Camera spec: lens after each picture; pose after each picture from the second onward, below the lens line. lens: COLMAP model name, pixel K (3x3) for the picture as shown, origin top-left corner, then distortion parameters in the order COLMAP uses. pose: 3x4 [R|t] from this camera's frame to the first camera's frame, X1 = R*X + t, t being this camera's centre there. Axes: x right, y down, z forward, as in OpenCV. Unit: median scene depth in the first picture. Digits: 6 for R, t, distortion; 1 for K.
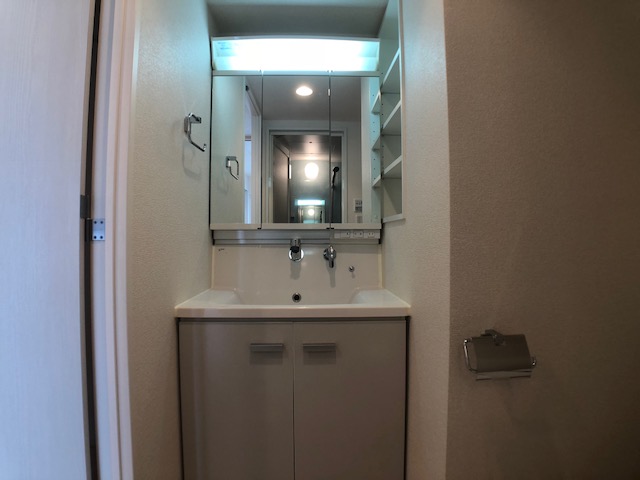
lens RADIAL K [[346.6, 0, 320.0], [0, 346.6, 240.0], [0, 0, 1]] dist [-0.105197, 0.028009]
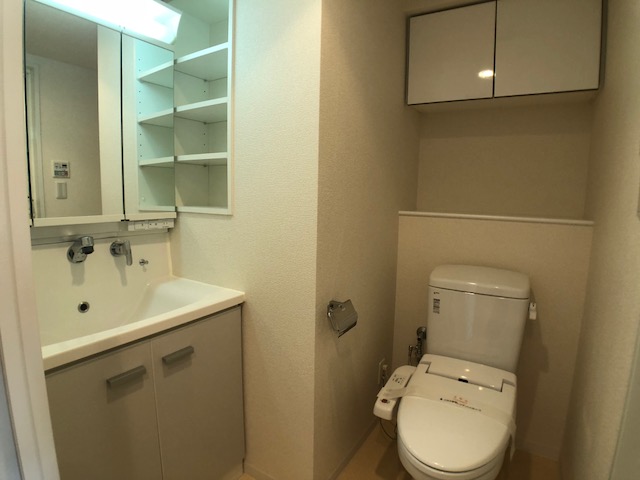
lens RADIAL K [[346.6, 0, 320.0], [0, 346.6, 240.0], [0, 0, 1]] dist [-0.105197, 0.028009]
pose [[0.546309, -0.091719, 0.832546, -0.402837], [-0.021094, 0.992164, 0.123146, -0.097070], [-0.837318, -0.084837, 0.540094, 0.141124]]
